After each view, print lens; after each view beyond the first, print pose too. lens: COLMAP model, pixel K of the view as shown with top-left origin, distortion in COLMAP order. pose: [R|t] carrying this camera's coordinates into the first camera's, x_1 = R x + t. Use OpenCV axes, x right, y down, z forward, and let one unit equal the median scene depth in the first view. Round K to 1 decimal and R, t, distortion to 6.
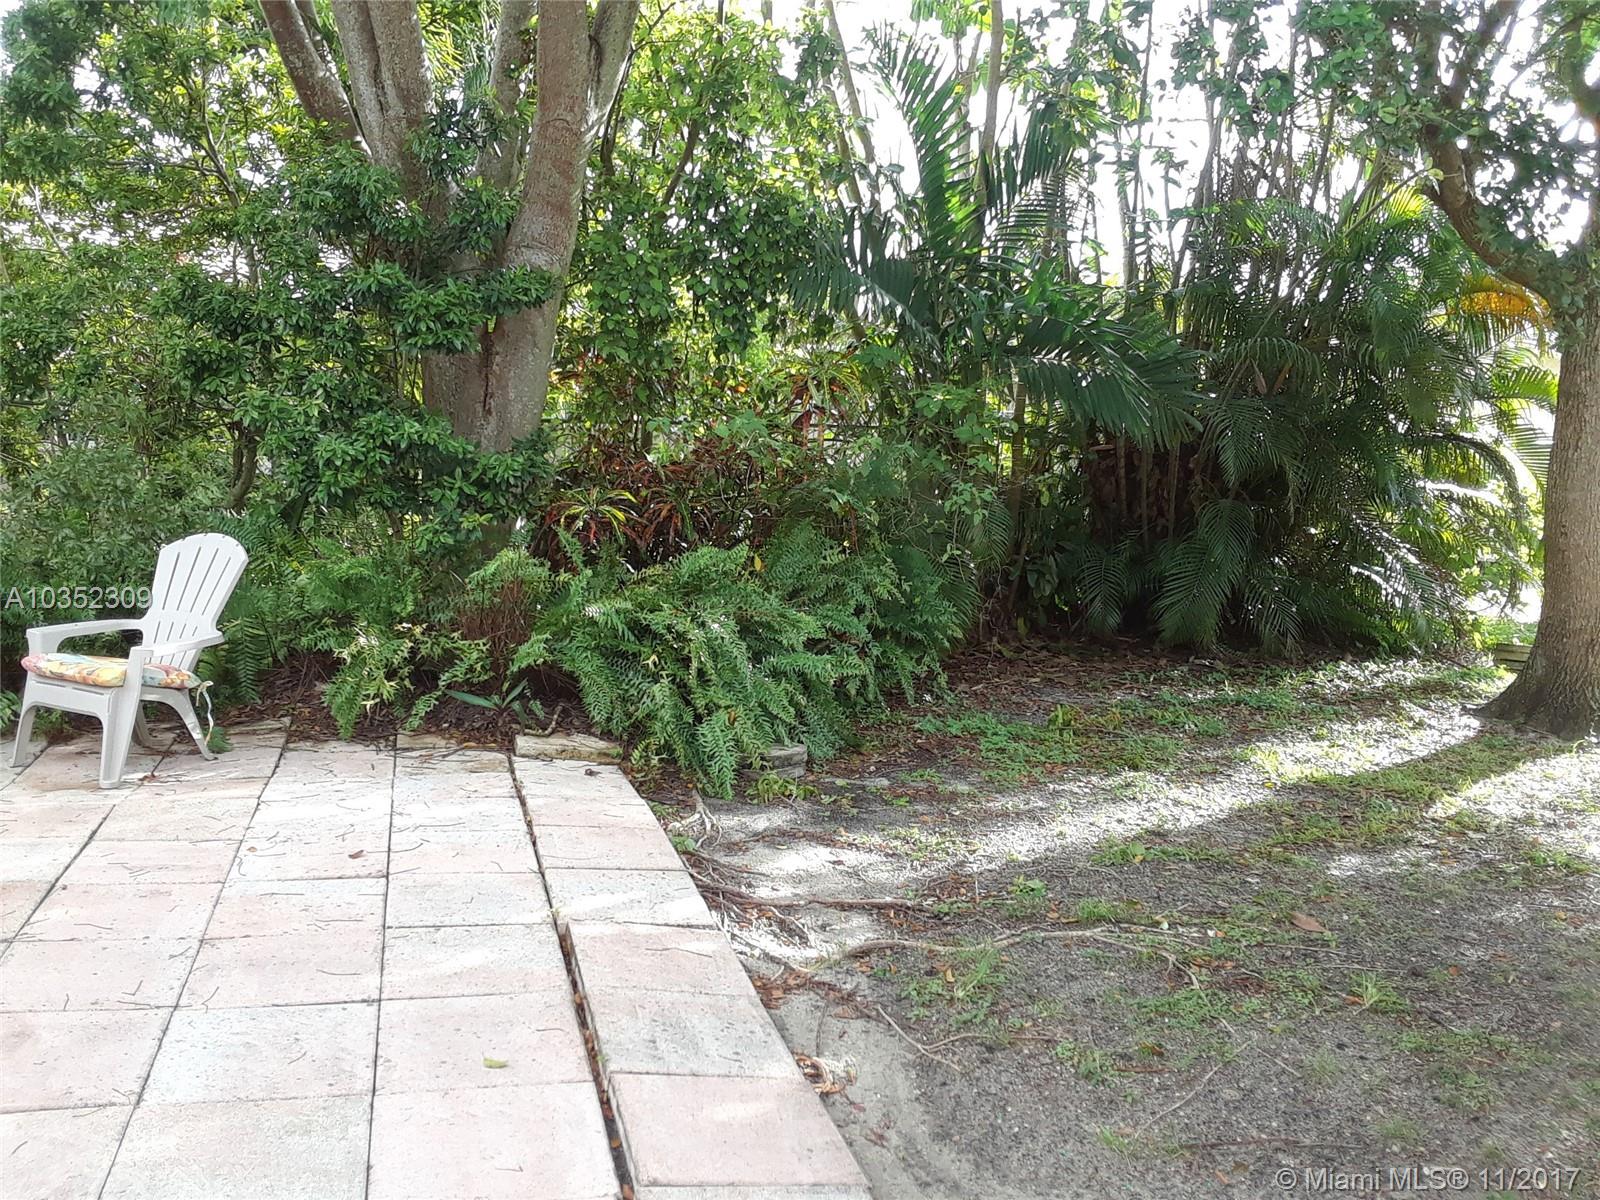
lens RADIAL K [[1372.6, 0, 776.1], [0, 1372.6, 590.1], [0, 0, 1]] dist [0.030826, -0.064665]
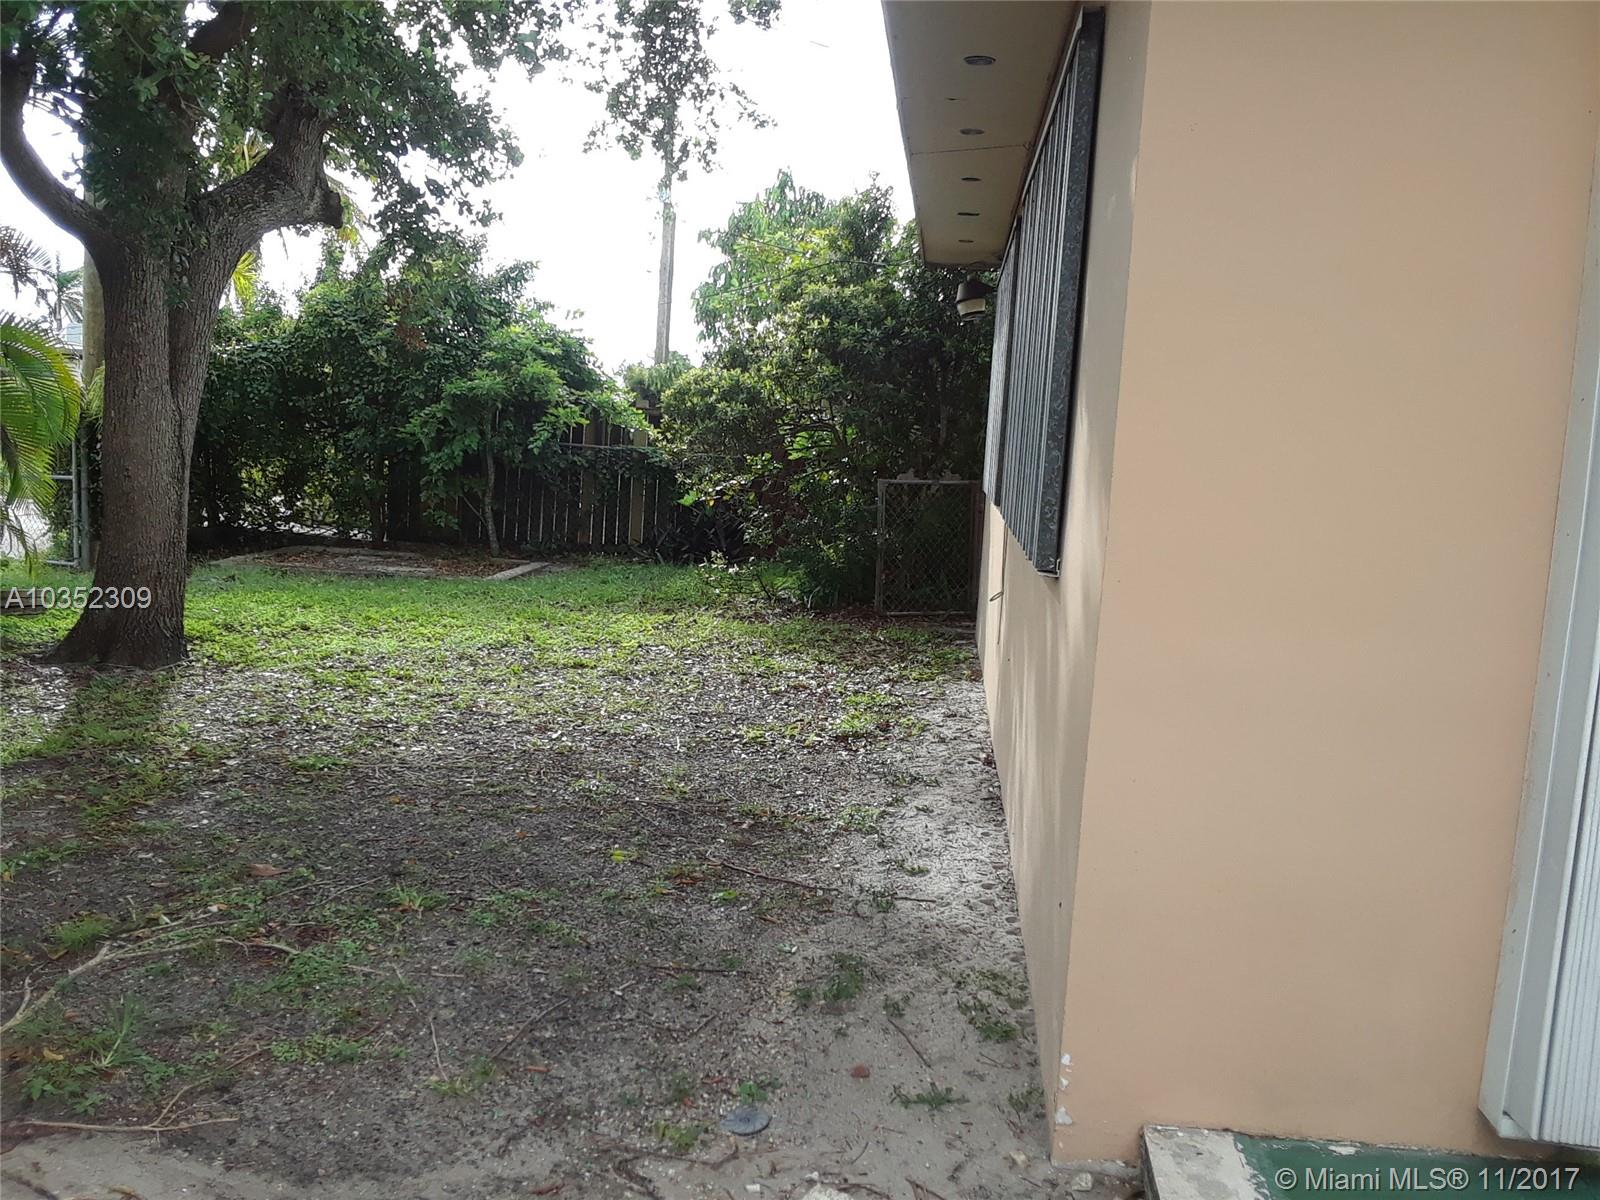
lens RADIAL K [[1373.3, 0, 773.5], [0, 1373.3, 600.0], [0, 0, 1]] dist [-0.015426, -0.001561]
pose [[0.361625, -0.129951, 0.923223, -0.268459], [0.079757, 0.990920, 0.108240, -0.025221], [-0.928906, 0.034491, 0.368706, 0.184247]]
